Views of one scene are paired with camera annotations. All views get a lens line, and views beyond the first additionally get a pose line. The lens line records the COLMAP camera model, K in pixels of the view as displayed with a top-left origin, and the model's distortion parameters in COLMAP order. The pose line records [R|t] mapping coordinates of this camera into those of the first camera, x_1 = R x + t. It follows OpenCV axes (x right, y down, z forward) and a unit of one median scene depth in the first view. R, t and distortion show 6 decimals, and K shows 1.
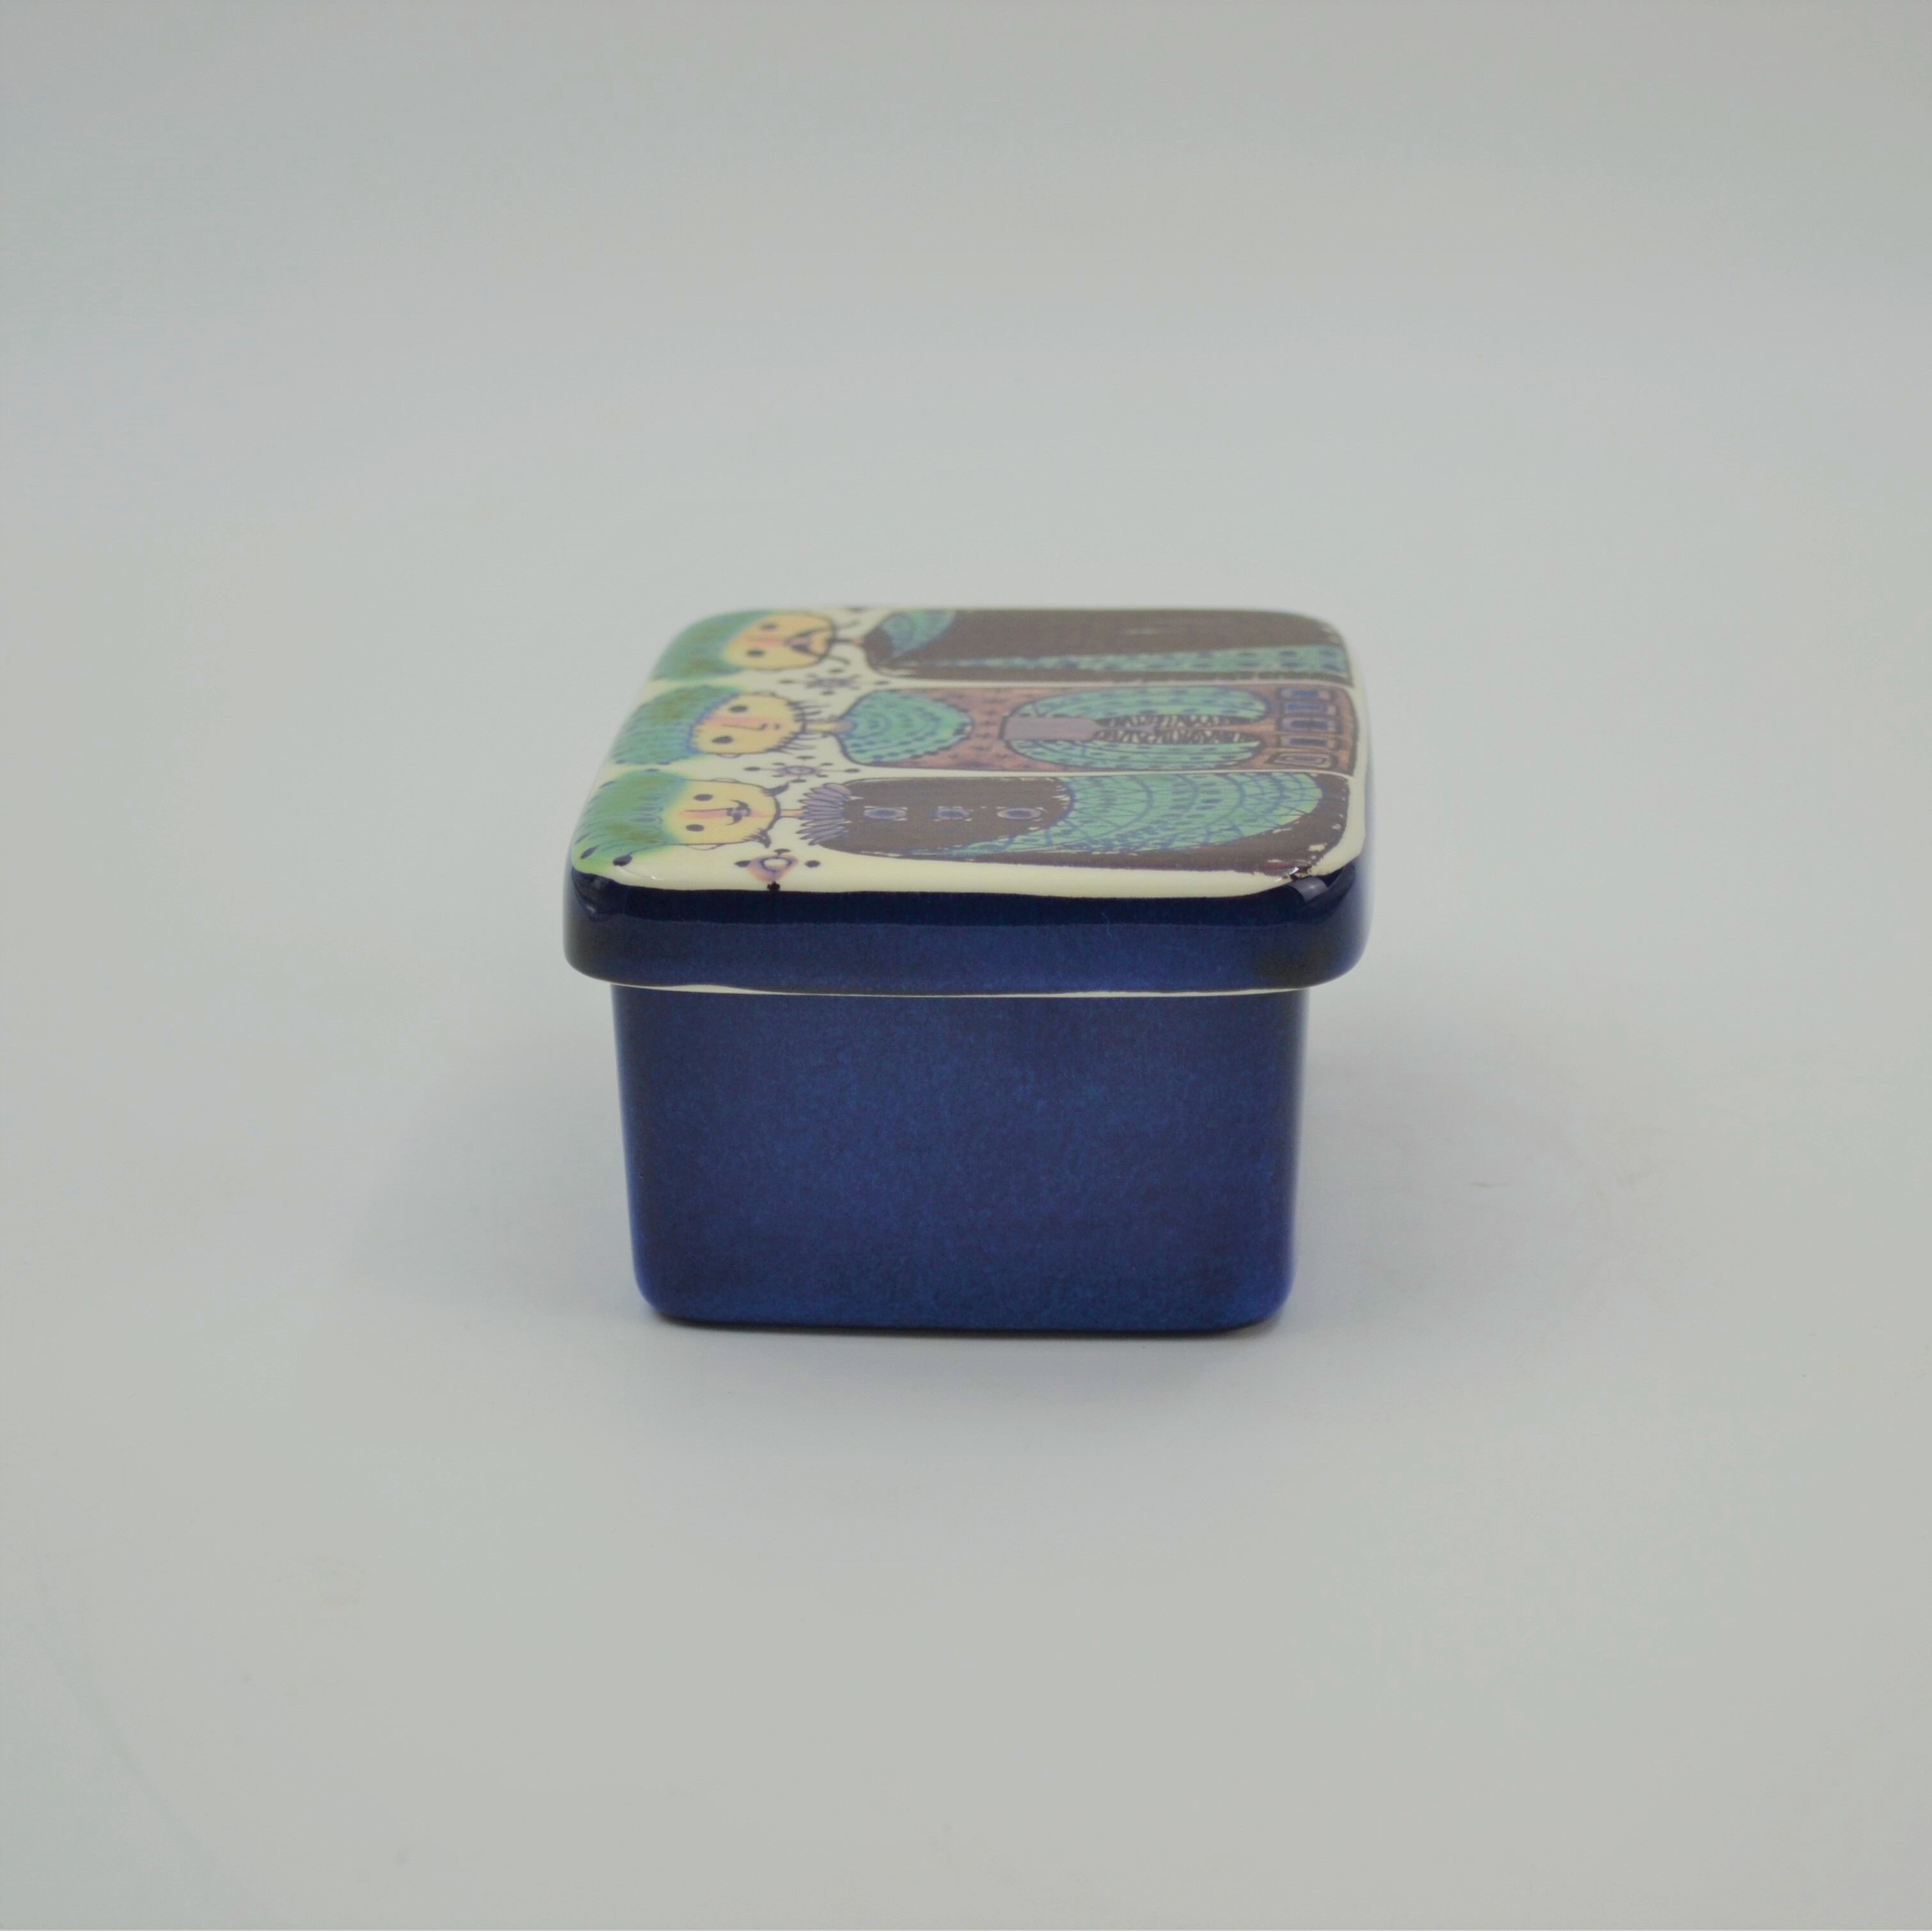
lens RADIAL K [[4835.2, 0, 966.0], [0, 4835.2, 965.5], [0, 0, 1]] dist [-0.010624, 0.001340]
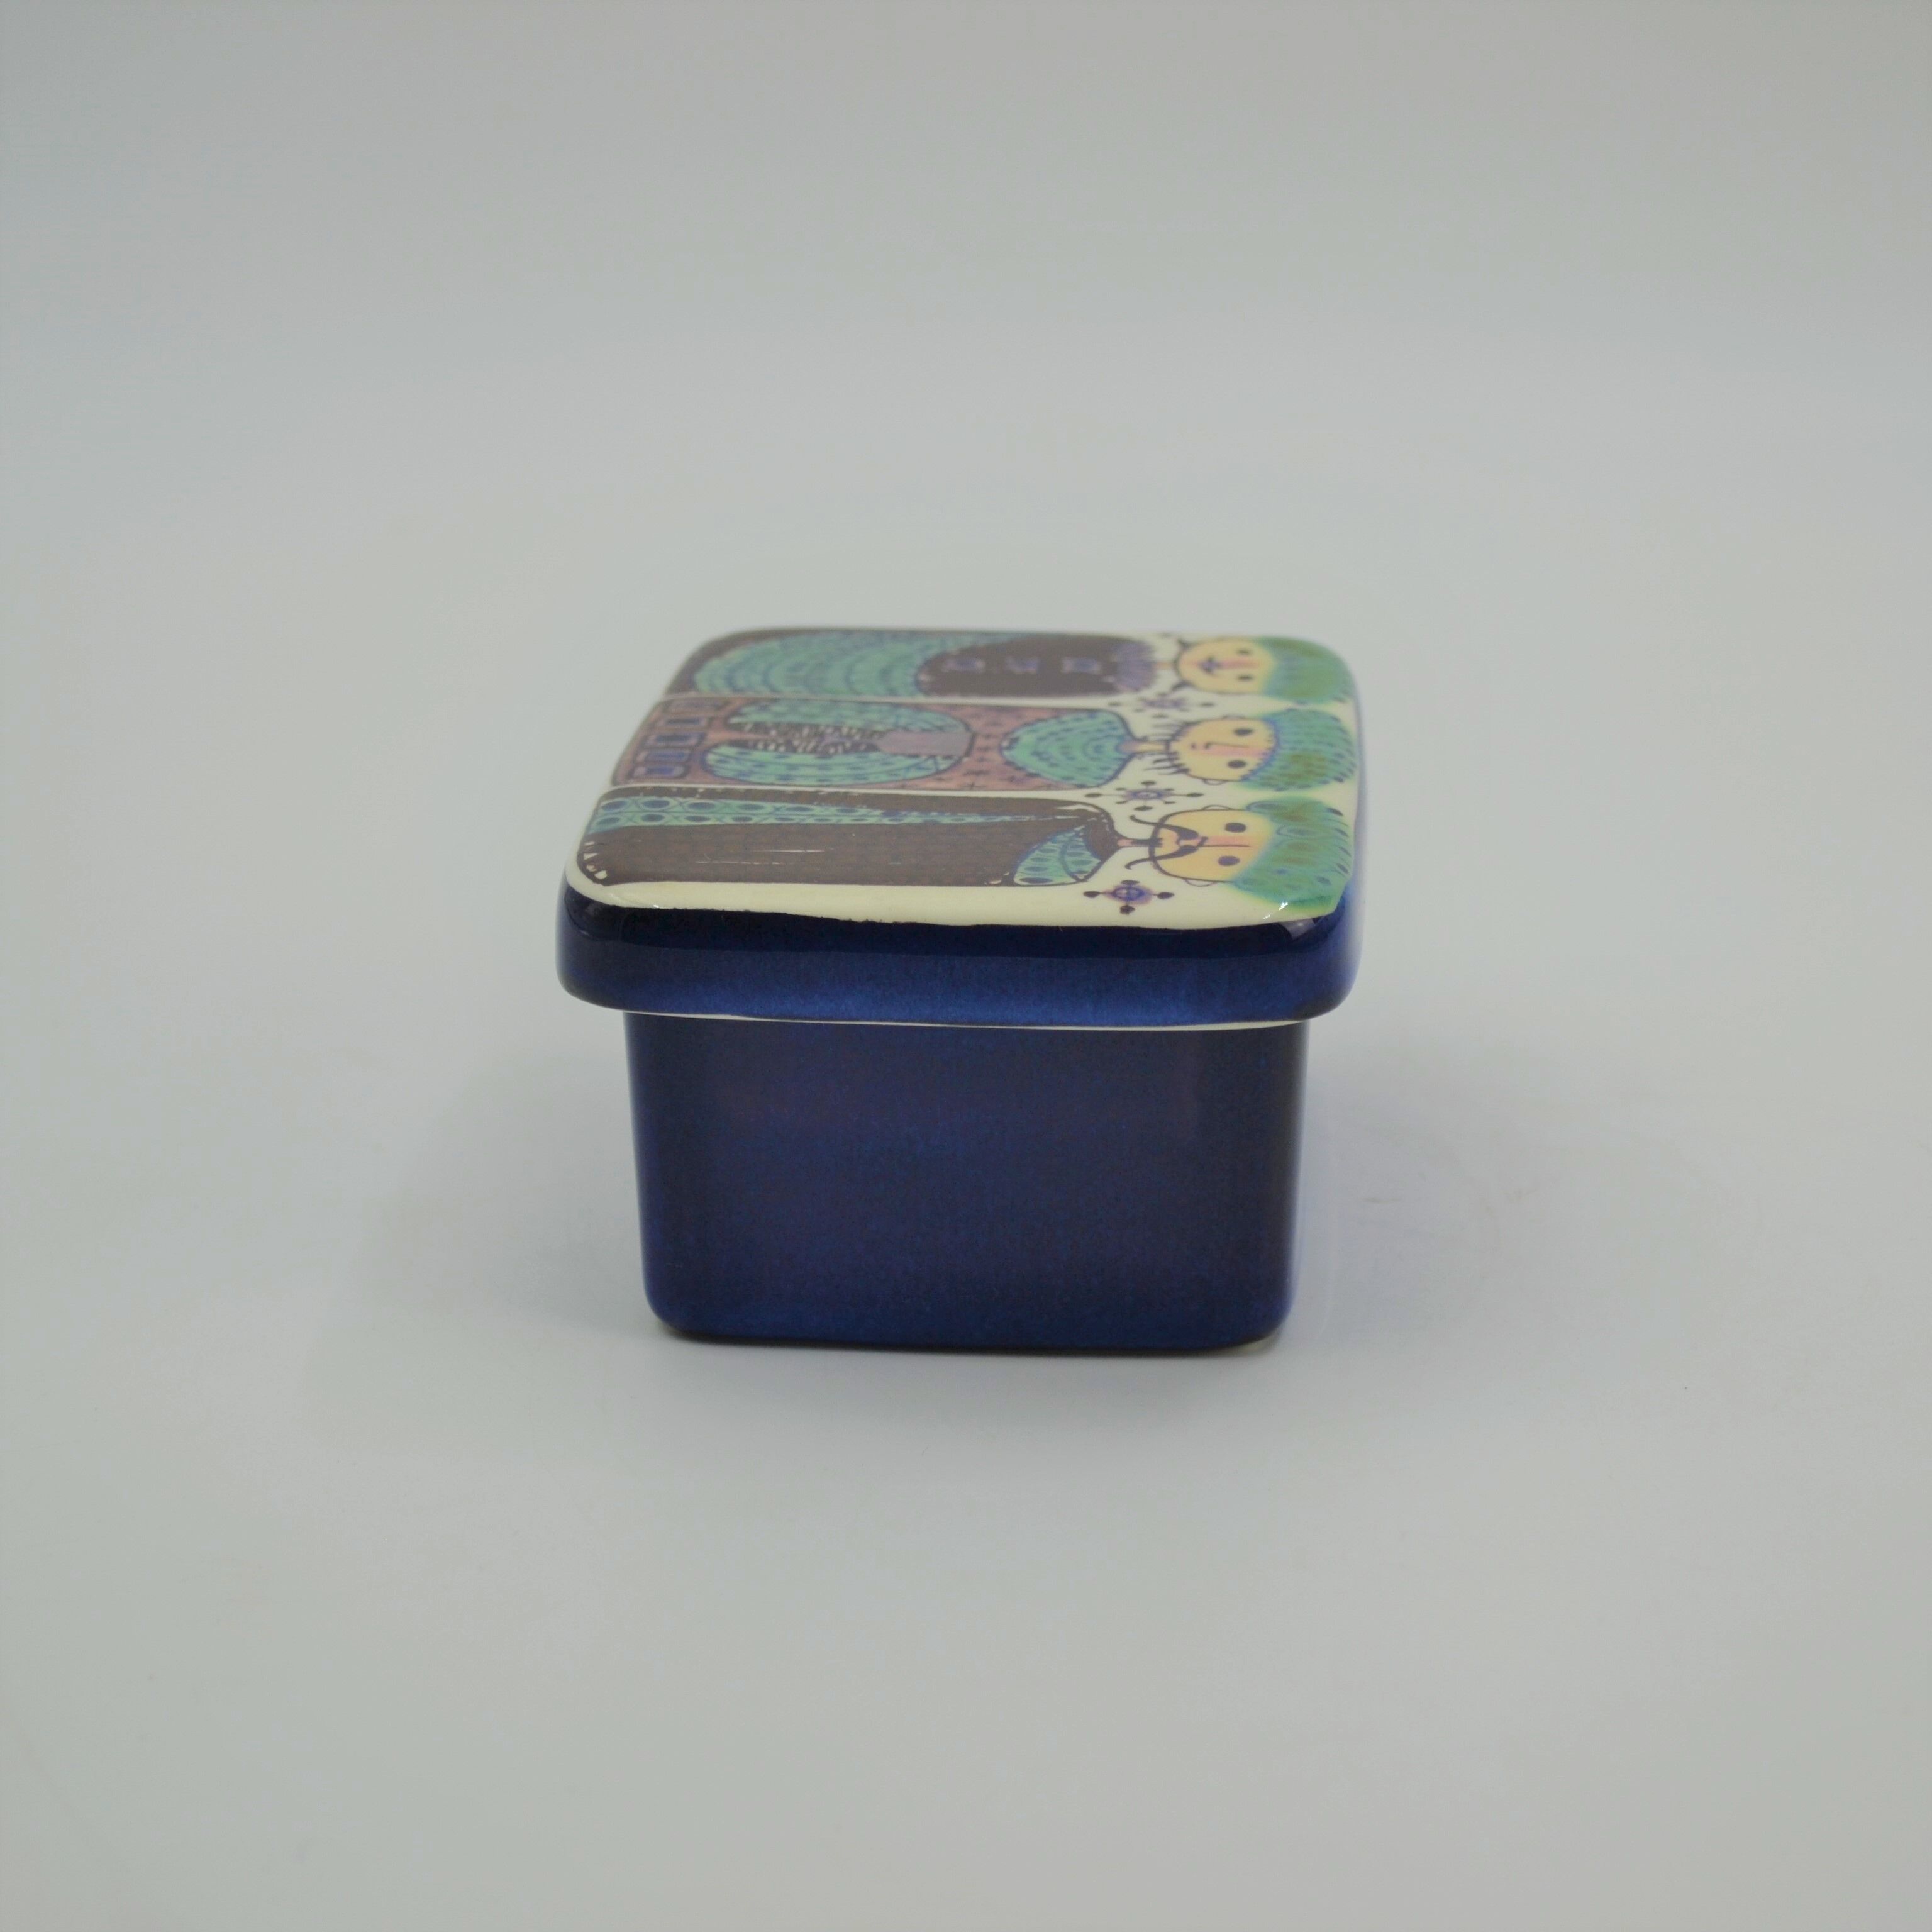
lens RADIAL K [[4835.6, 0, 966.0], [0, 4835.6, 966.0], [0, 0, 1]] dist [-0.010624, 0.001340]
pose [[-0.999589, 0.010777, 0.026553, -0.017746], [0.024570, 0.799170, 0.600603, -0.620686], [-0.014748, 0.601009, -0.799107, 1.833874]]
